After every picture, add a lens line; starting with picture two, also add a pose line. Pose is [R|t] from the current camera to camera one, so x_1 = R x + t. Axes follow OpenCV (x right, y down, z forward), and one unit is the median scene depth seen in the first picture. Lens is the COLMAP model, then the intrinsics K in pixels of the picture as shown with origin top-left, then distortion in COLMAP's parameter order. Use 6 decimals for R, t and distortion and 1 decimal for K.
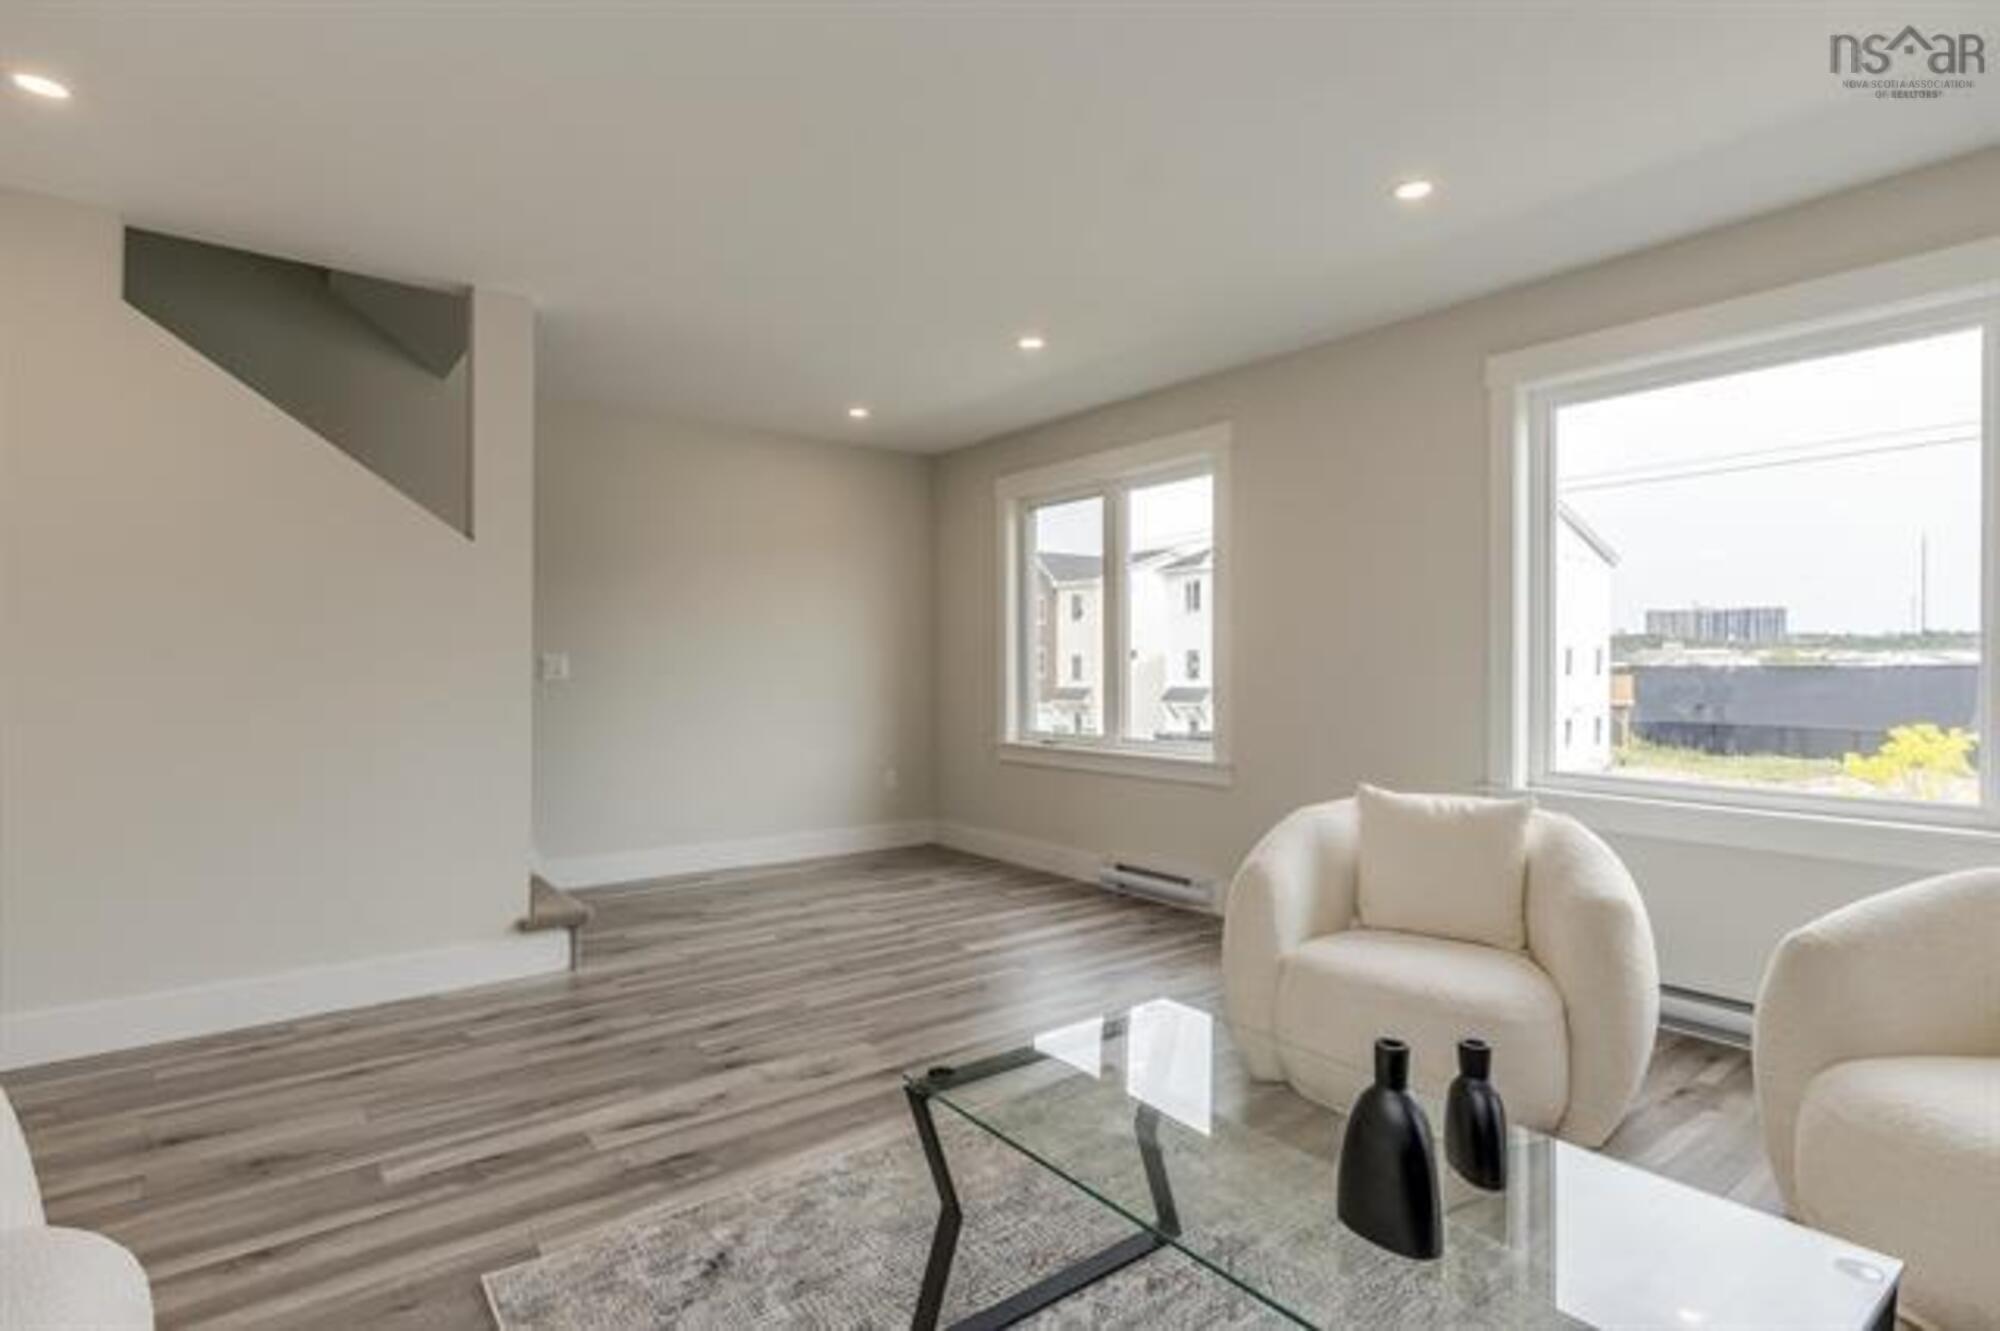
lens RADIAL K [[1001.9, 0, 997.2], [0, 1001.9, 664.6], [0, 0, 1]] dist [-0.003846, 0.001627]
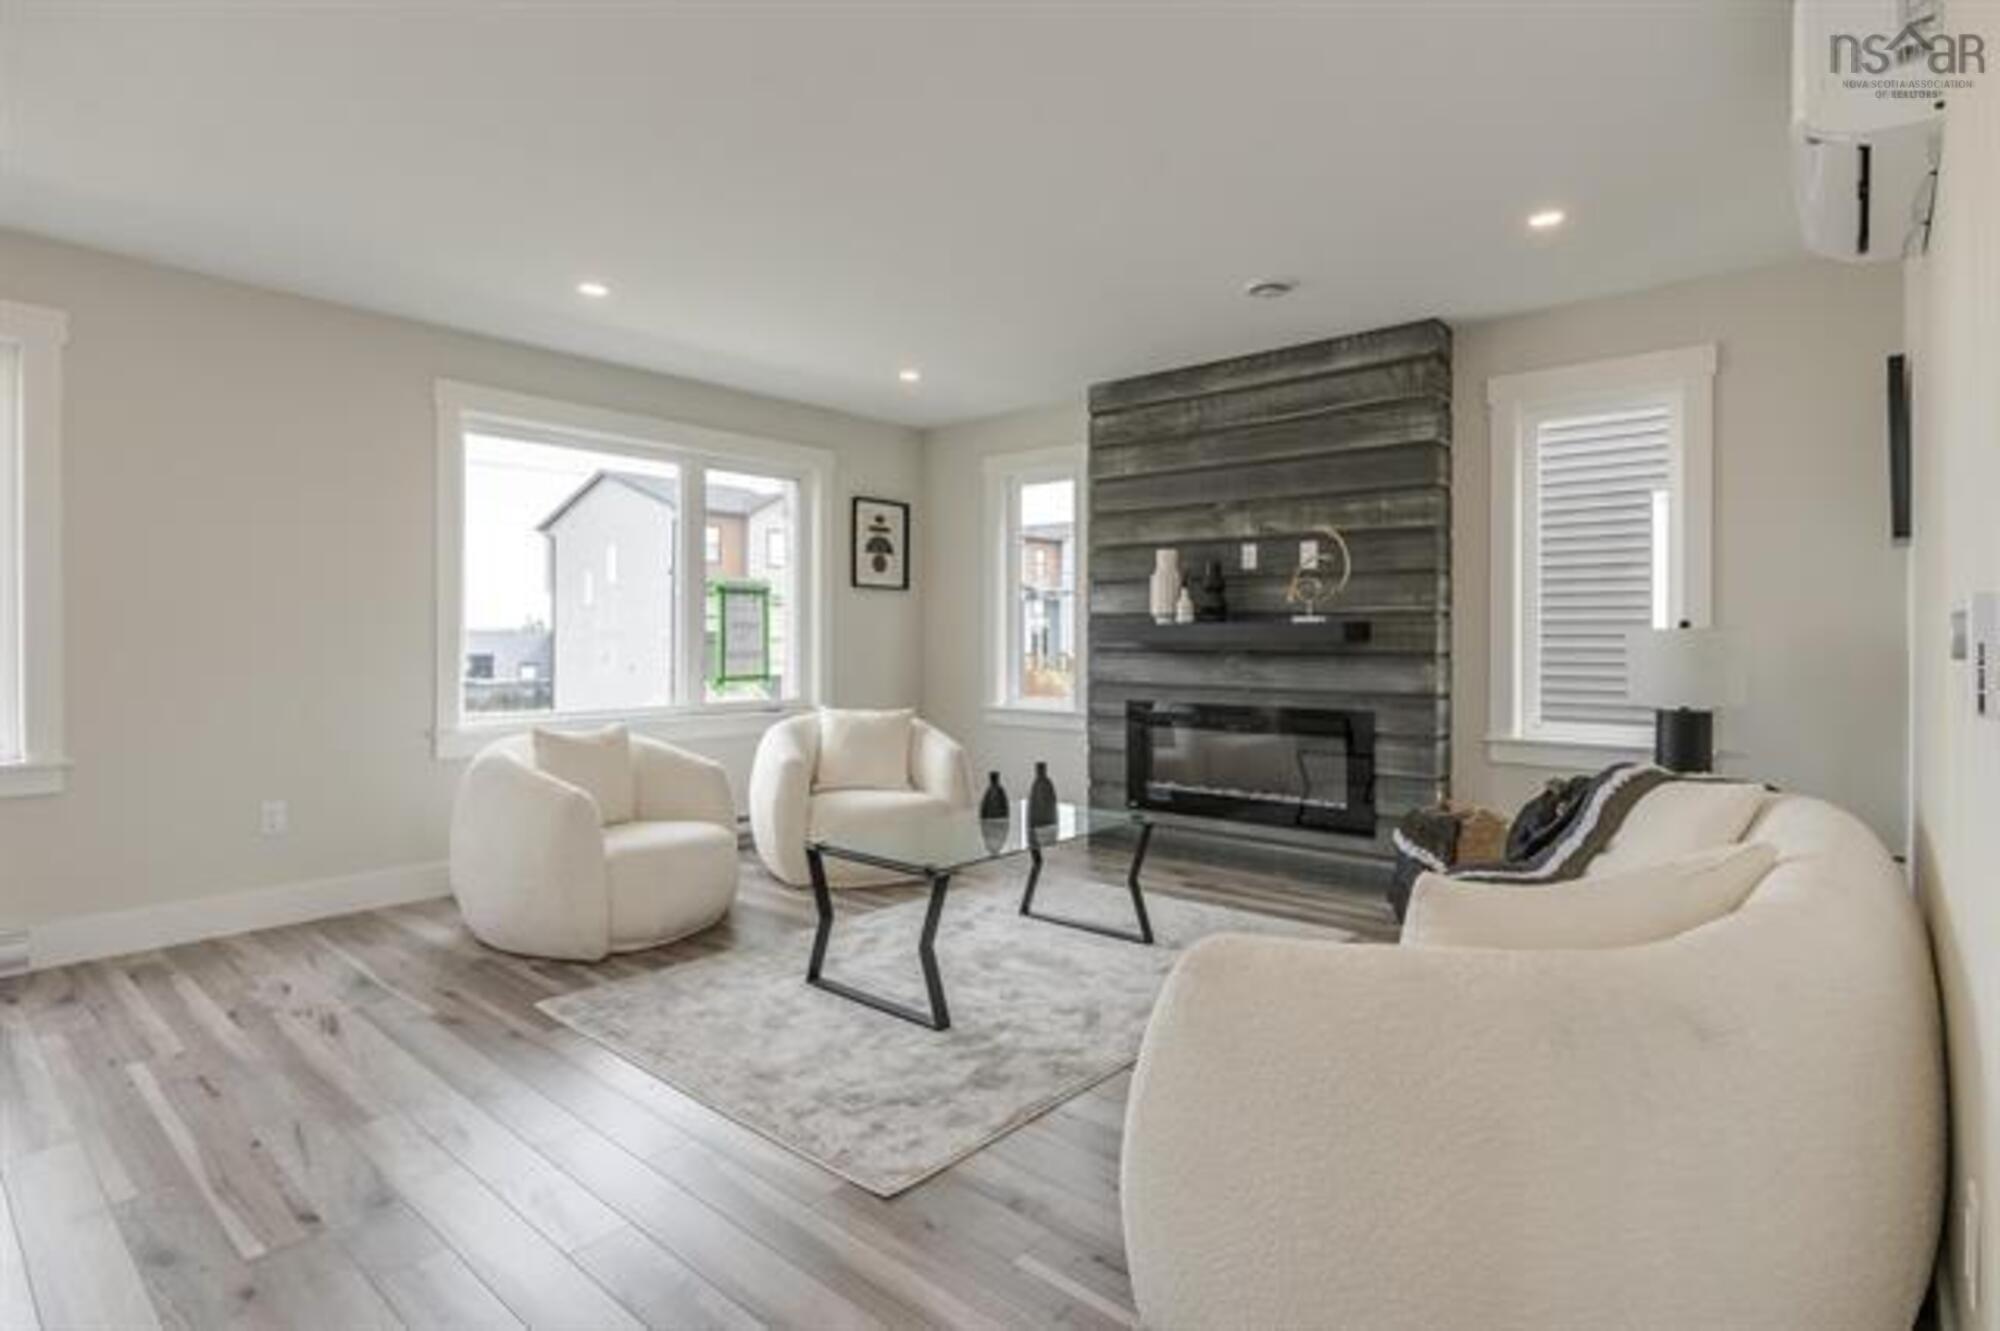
lens RADIAL K [[1001.9, 0, 1012.6], [0, 1001.9, 638.0], [0, 0, 1]] dist [-0.003846, 0.001627]
pose [[-0.202469, -0.003757, 0.979282, -0.654608], [-0.002286, 0.999992, 0.003363, 0.000664], [-0.979286, -0.001558, -0.202476, 0.445708]]
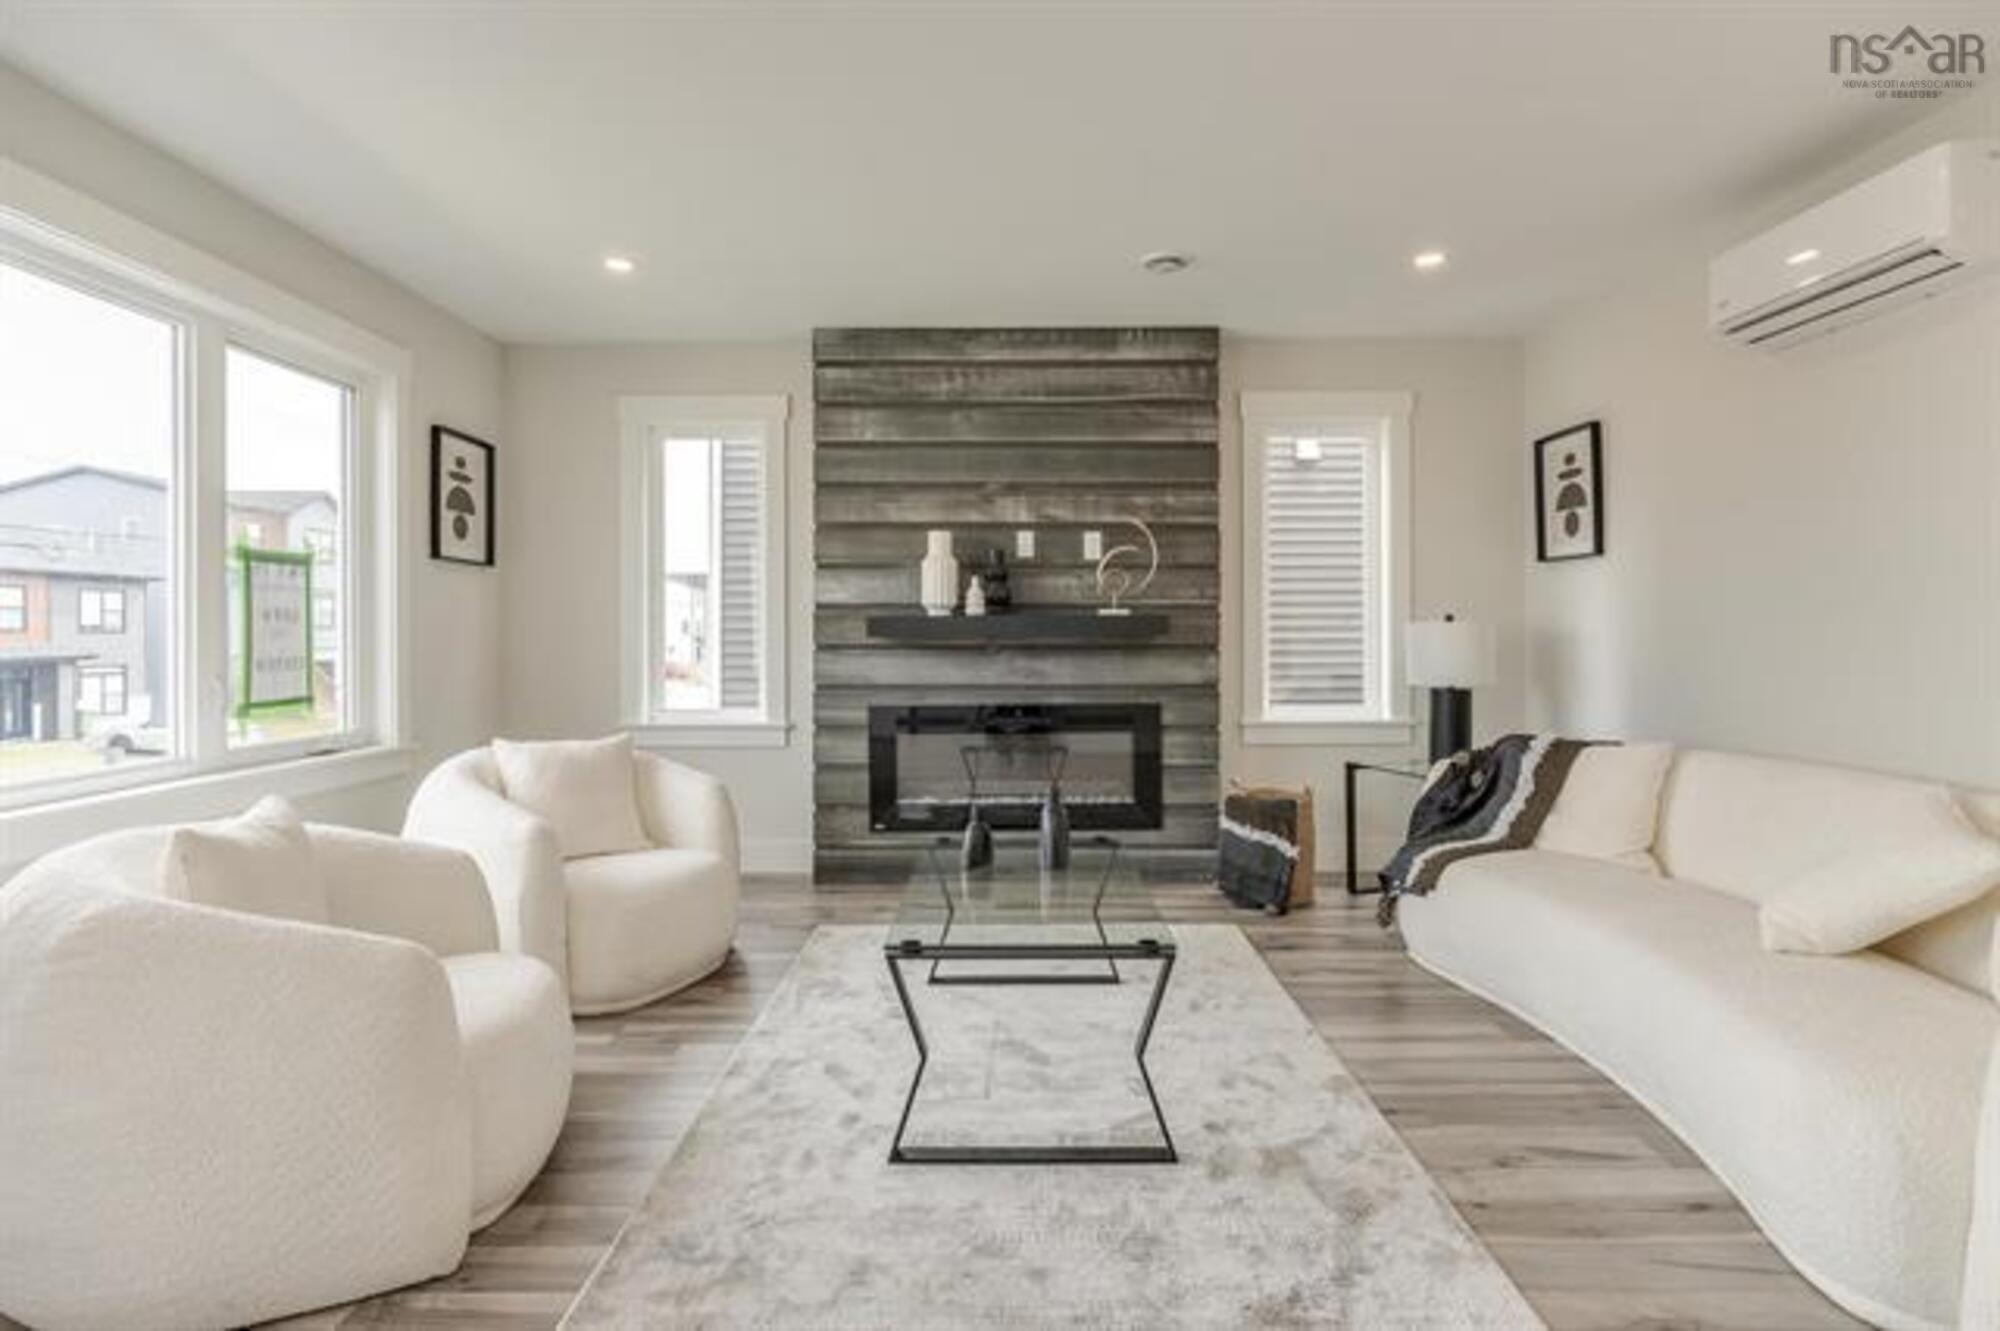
lens RADIAL K [[1001.9, 0, 985.2], [0, 1001.9, 630.3], [0, 0, 1]] dist [-0.003846, 0.001627]
pose [[-0.789612, 0.000569, 0.613607, -0.239997], [0.001802, 0.999997, 0.001391, 0.000911], [-0.613604, 0.002204, -0.789611, 0.791429]]
